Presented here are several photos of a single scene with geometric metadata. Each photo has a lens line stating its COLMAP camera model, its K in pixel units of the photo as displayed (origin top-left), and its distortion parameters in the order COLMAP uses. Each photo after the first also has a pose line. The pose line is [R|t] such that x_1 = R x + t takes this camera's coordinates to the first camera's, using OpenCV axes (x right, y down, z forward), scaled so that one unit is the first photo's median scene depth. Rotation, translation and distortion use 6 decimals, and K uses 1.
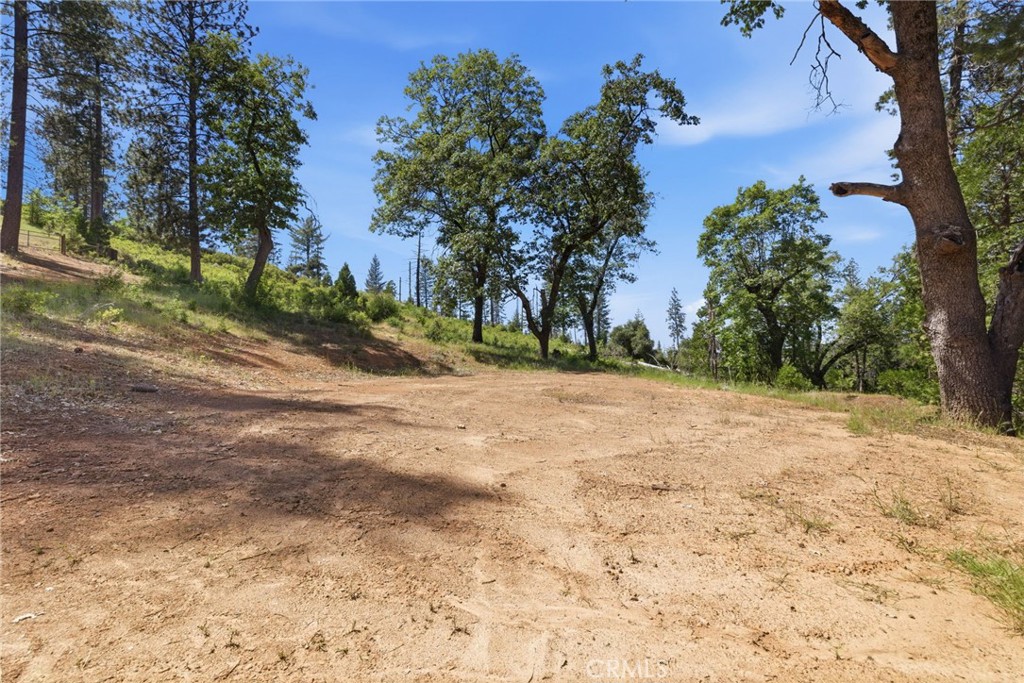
lens RADIAL K [[427.6, 0, 512.7], [0, 427.6, 336.3], [0, 0, 1]] dist [-0.000892, 0.003482]
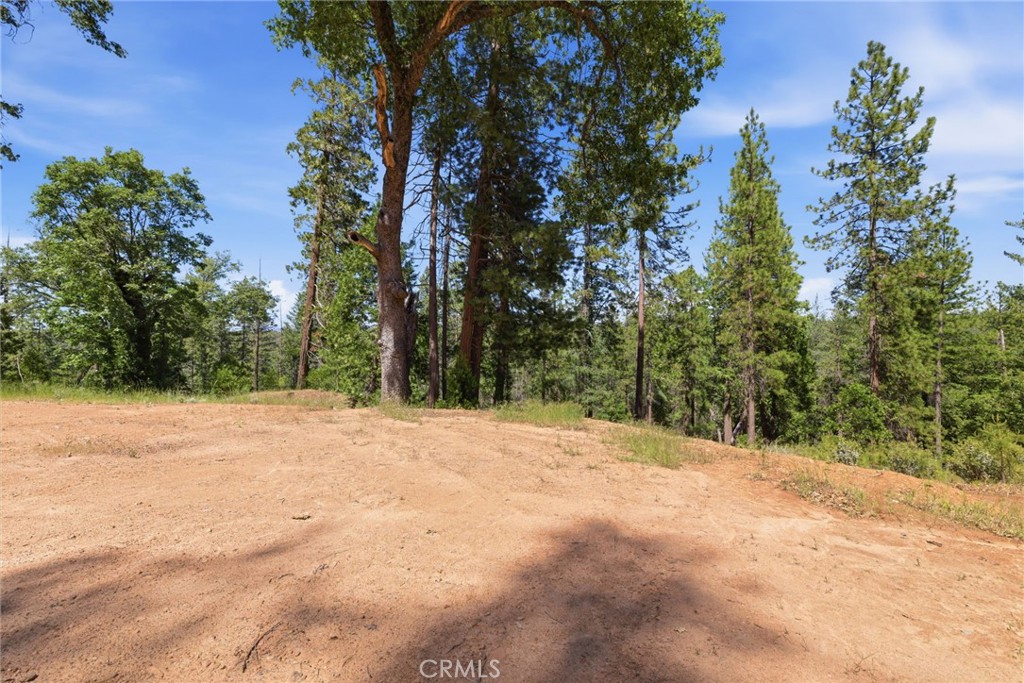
lens RADIAL K [[427.6, 0, 512.7], [0, 427.6, 336.3], [0, 0, 1]] dist [-0.000892, 0.003482]
pose [[0.110138, 0.025269, 0.993595, -0.192752], [-0.049166, 0.998591, -0.019946, -0.014773], [-0.992700, -0.046654, 0.111225, 0.156836]]
